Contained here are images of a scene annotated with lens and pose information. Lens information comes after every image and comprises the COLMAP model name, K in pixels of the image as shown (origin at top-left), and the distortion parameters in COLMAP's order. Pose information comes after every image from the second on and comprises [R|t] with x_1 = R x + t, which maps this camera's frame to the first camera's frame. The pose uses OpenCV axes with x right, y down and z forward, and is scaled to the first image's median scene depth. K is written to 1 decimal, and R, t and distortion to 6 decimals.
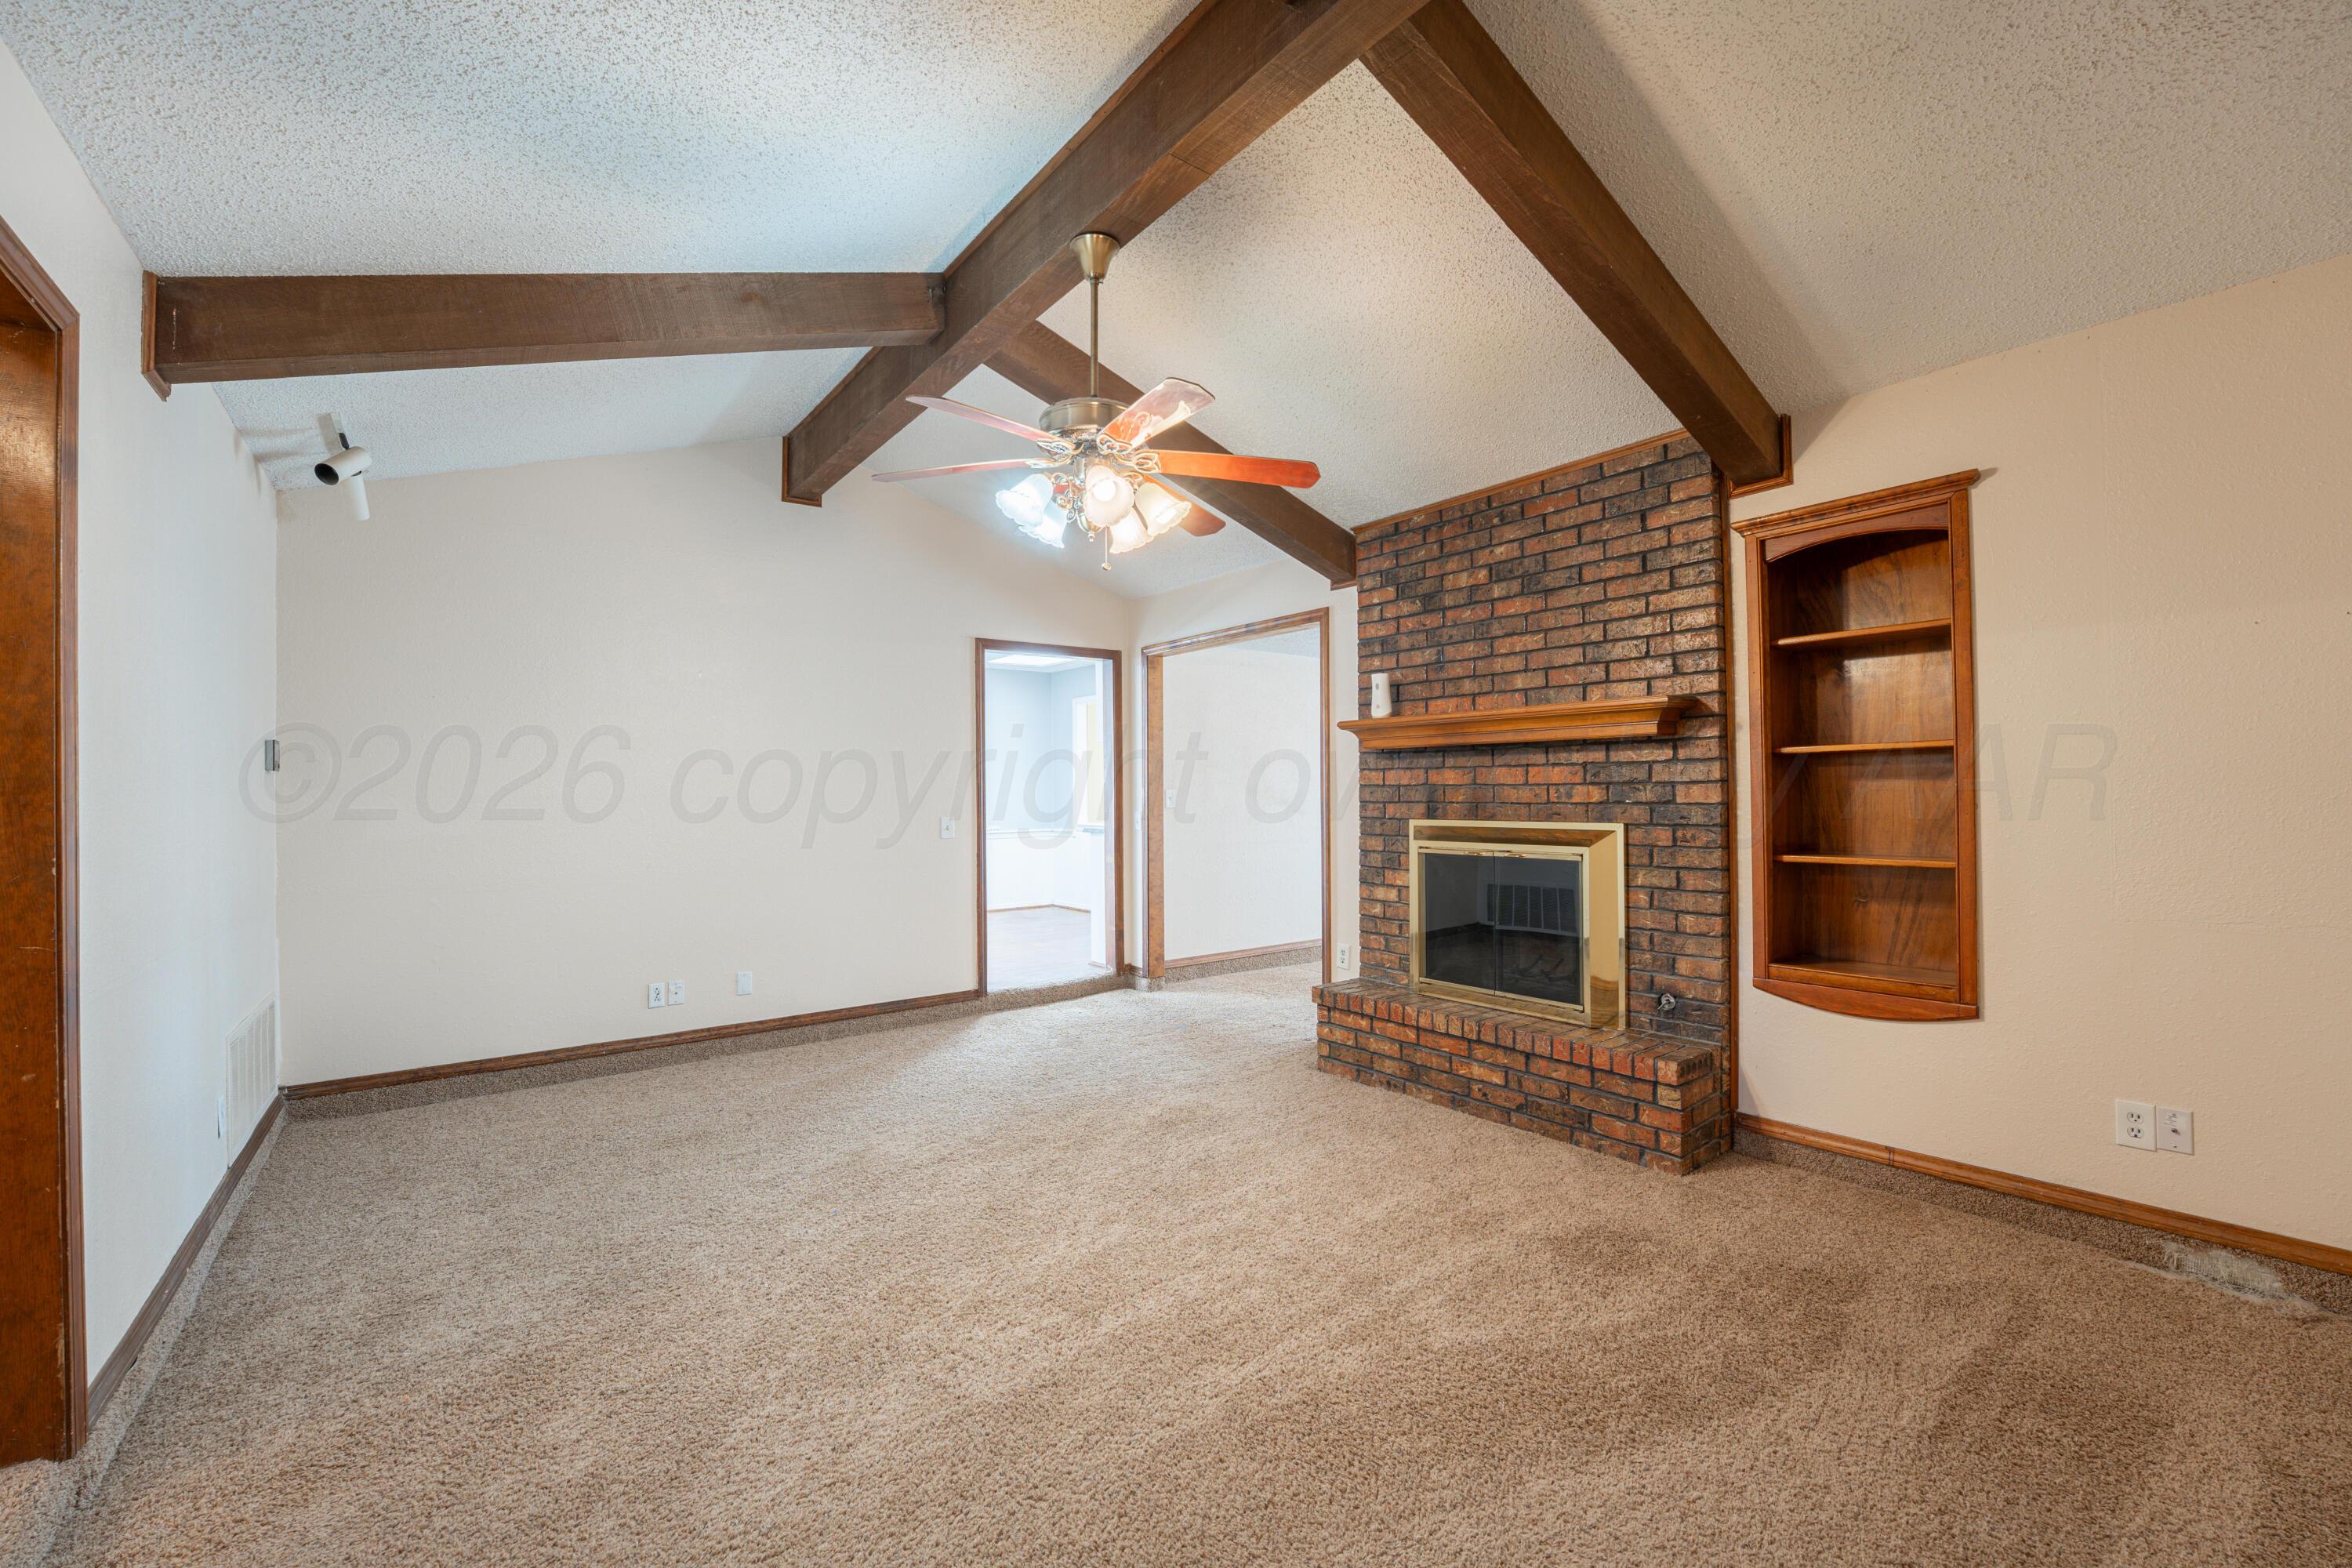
lens RADIAL K [[958.1, 0, 1173.9], [0, 958.1, 780.3], [0, 0, 1]] dist [-0.016585, 0.000247]
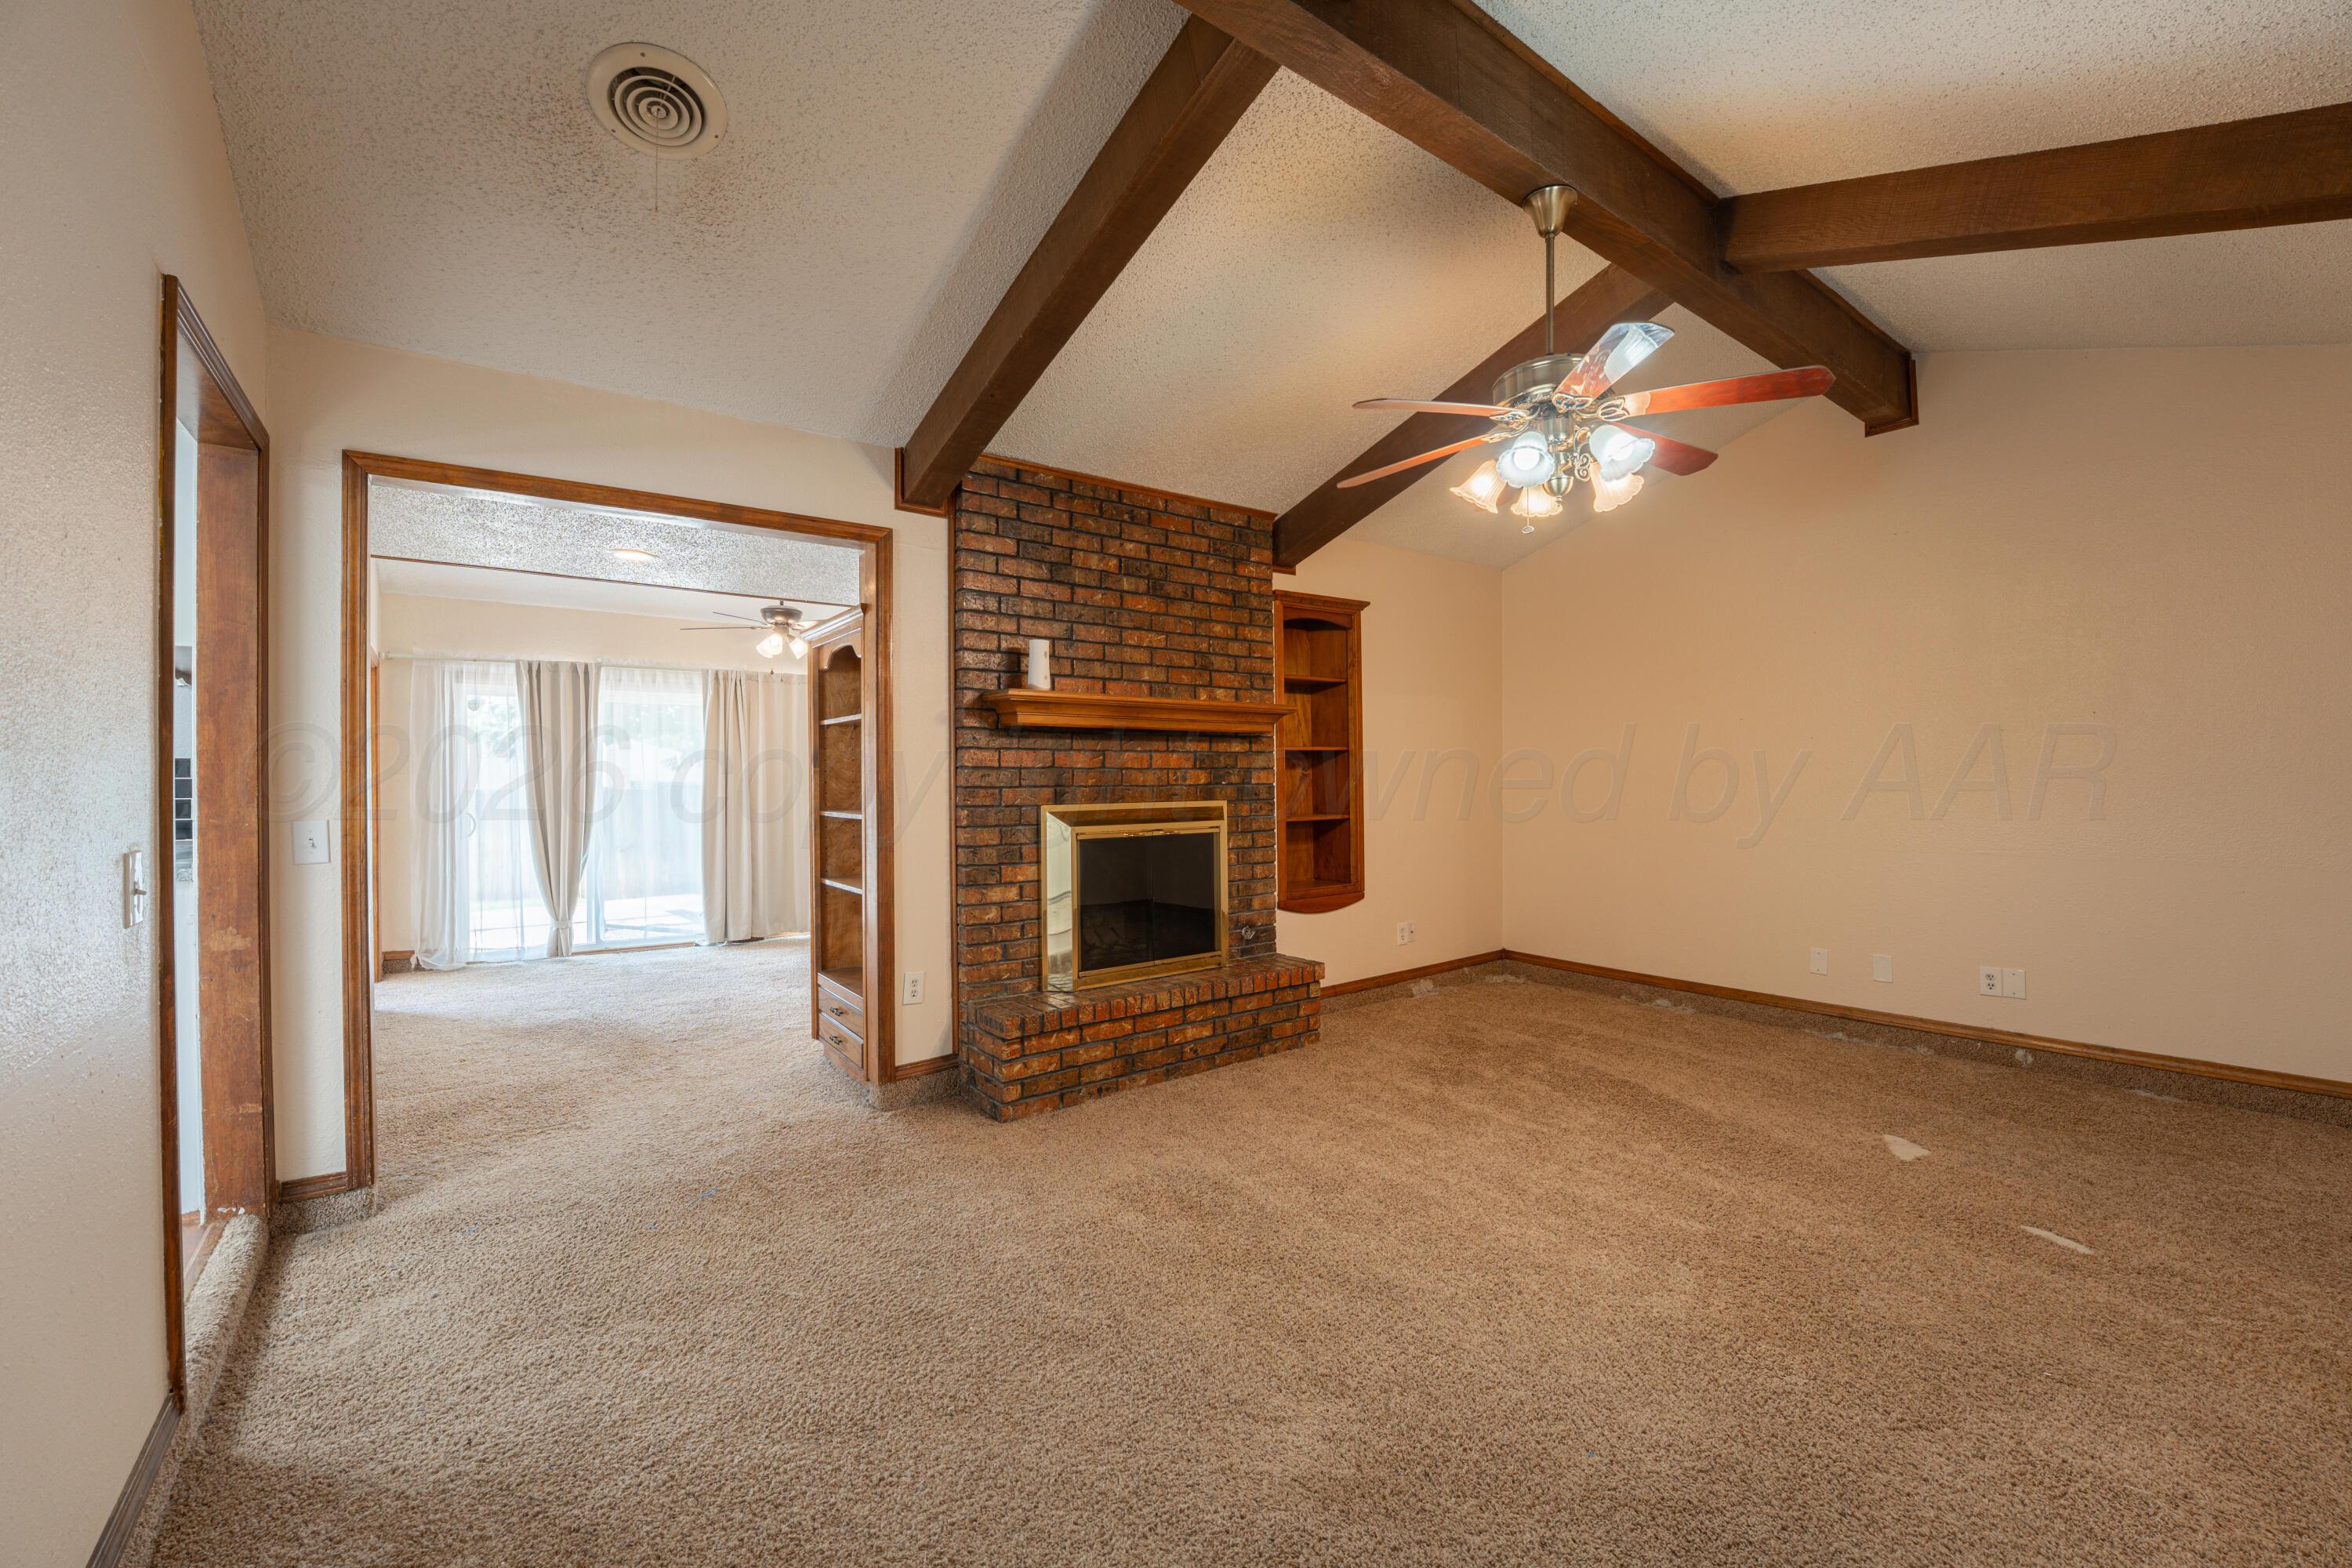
lens RADIAL K [[958.1, 0, 1173.9], [0, 958.1, 780.3], [0, 0, 1]] dist [-0.016585, 0.000247]
pose [[0.011214, 0.006246, 0.999918, -0.744614], [-0.004451, 0.999971, -0.006196, 0.024963], [-0.999927, -0.004382, 0.011241, 0.979366]]
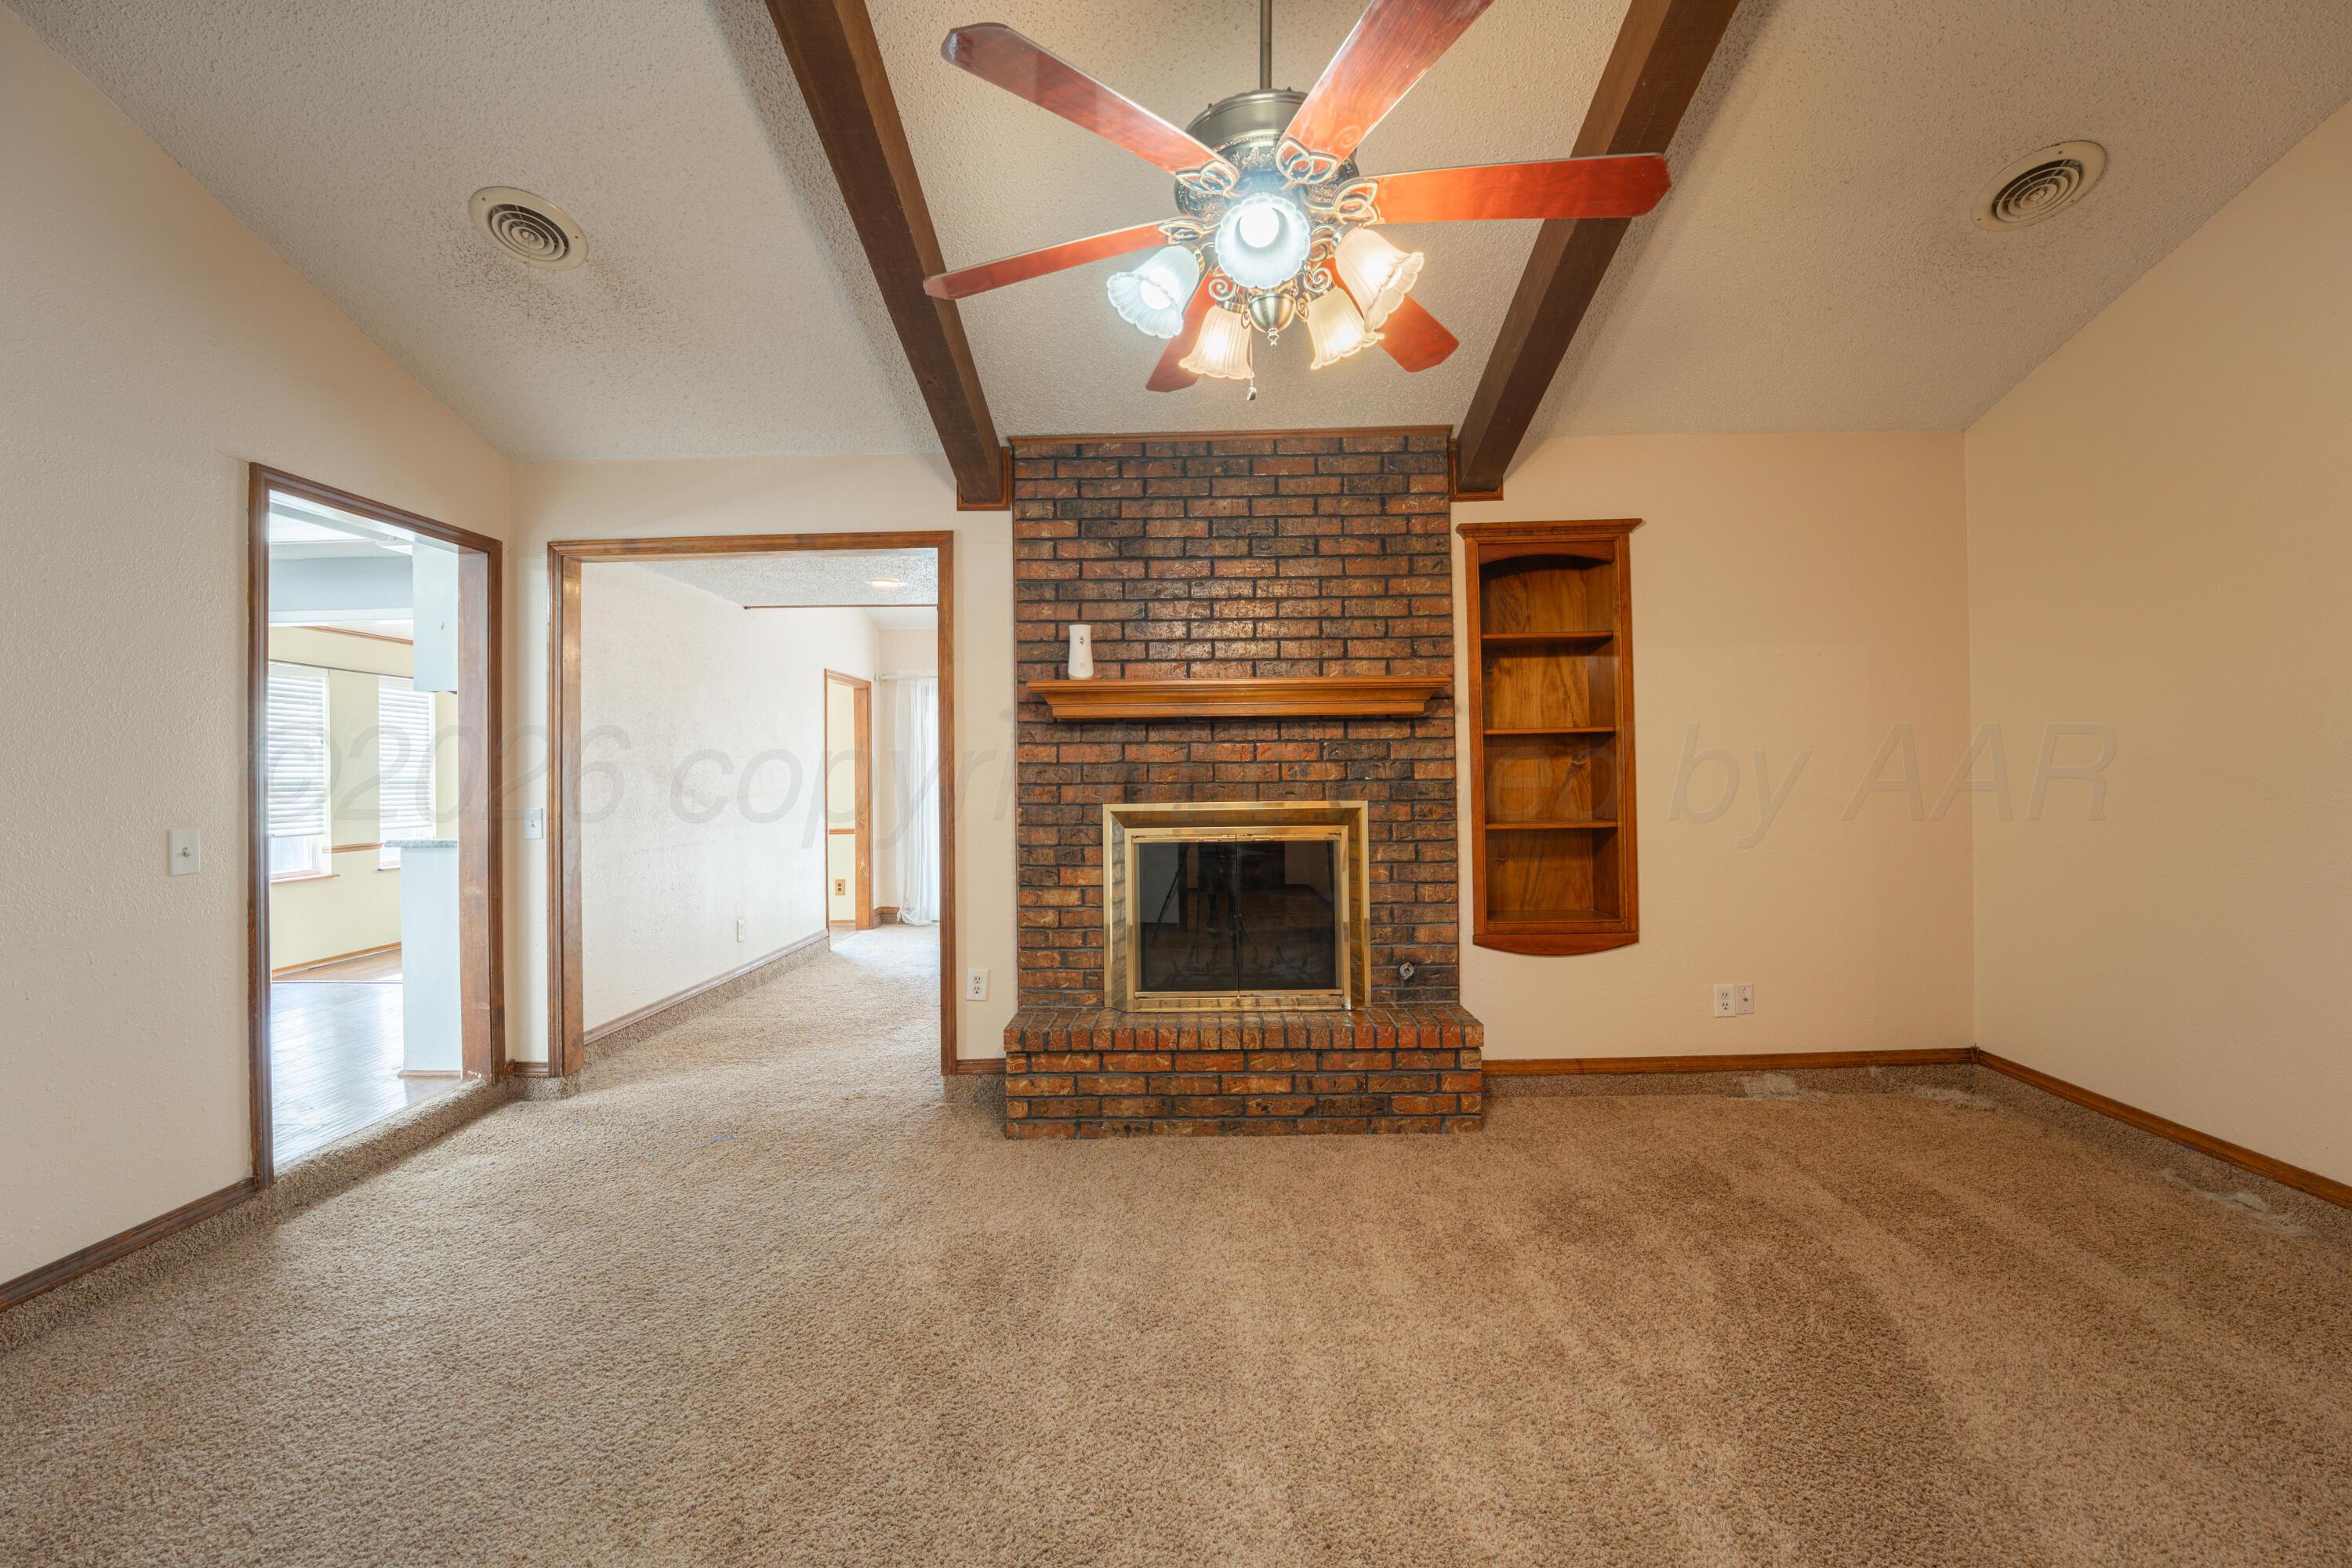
lens RADIAL K [[985.0, 0, 1172.7], [0, 985.0, 760.2], [0, 0, 1]] dist [-0.019288, -0.000281]
pose [[0.628085, 0.010736, 0.778070, -0.431286], [-0.001643, 0.999921, -0.012471, 0.014895], [-0.778143, 0.006555, 0.628053, 0.471663]]
